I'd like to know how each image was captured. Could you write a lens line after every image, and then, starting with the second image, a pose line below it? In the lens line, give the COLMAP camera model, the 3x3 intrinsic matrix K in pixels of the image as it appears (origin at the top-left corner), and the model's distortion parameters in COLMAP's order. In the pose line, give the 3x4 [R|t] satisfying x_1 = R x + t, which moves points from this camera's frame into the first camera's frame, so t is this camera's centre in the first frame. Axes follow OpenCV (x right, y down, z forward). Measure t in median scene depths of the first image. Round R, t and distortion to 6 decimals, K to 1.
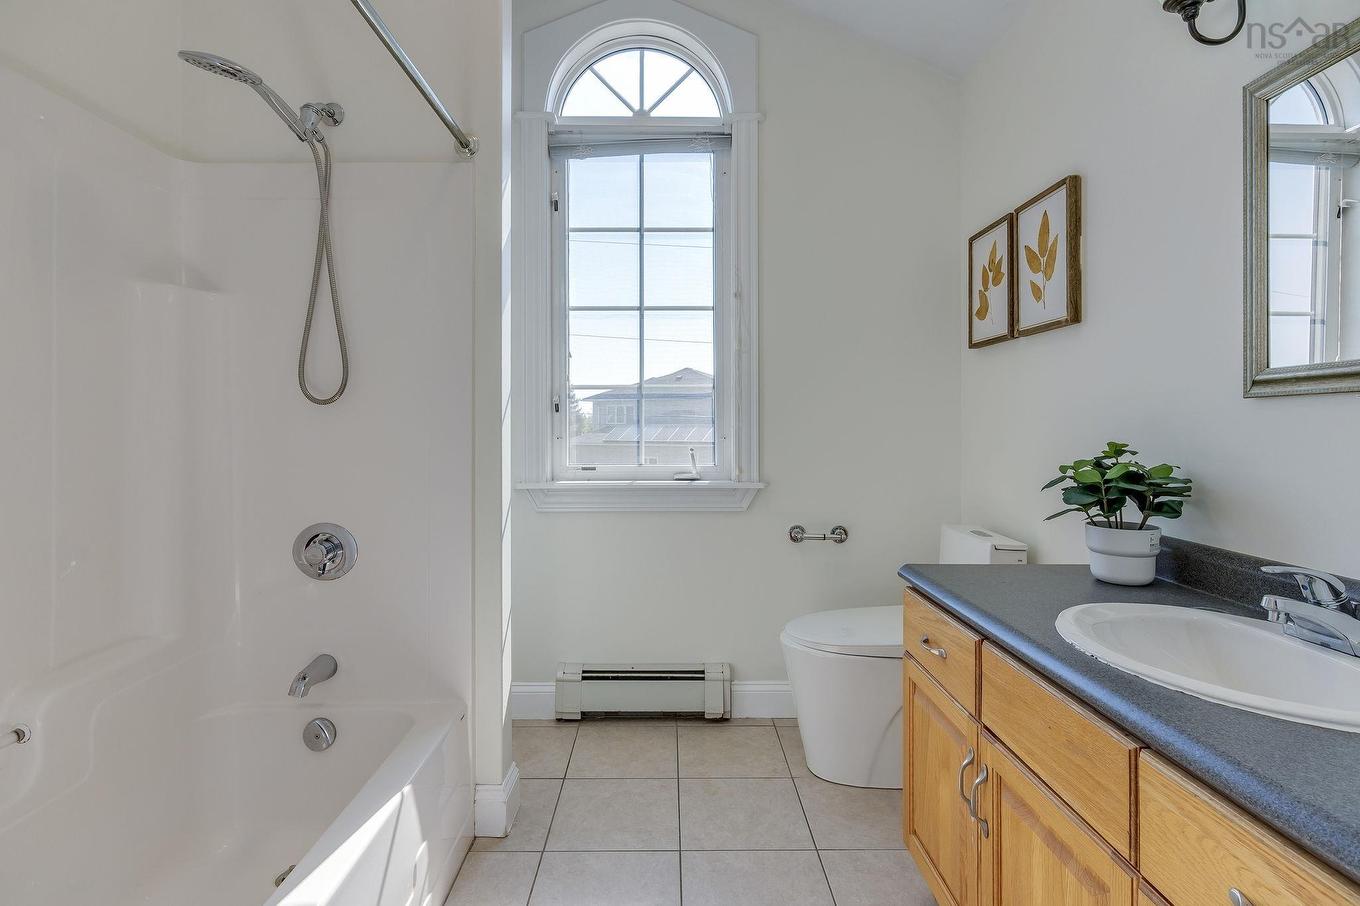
lens RADIAL K [[680.1, 0, 677.9], [0, 680.1, 447.4], [0, 0, 1]] dist [-0.004077, 0.004927]
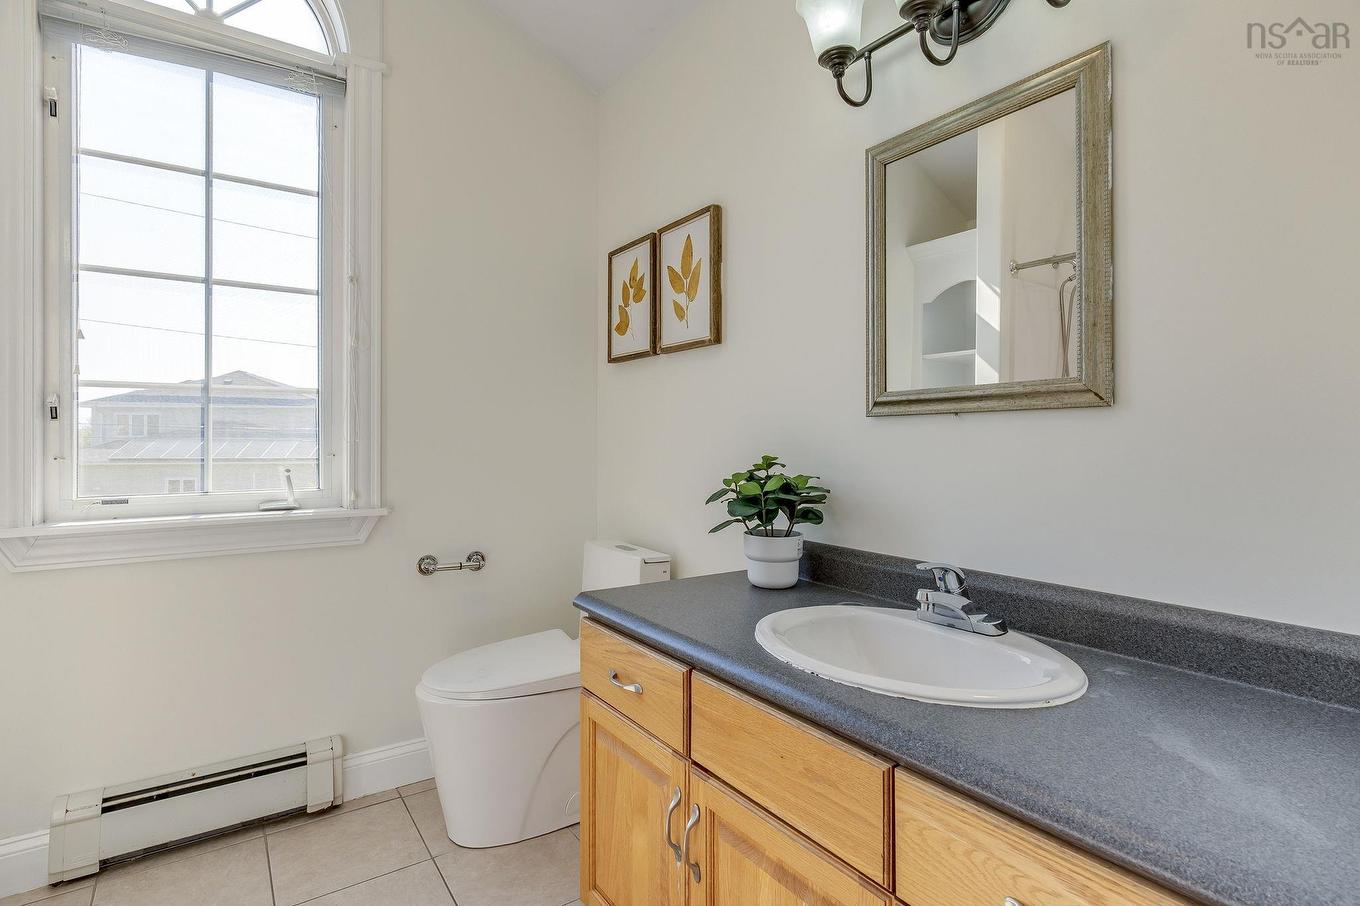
lens RADIAL K [[680.1, 0, 679.7], [0, 680.1, 445.5], [0, 0, 1]] dist [-0.004077, 0.004927]
pose [[0.831099, -0.004060, 0.556110, -0.044413], [0.016684, 0.999705, -0.017636, -0.004675], [-0.555875, 0.023935, 0.830921, 0.120865]]
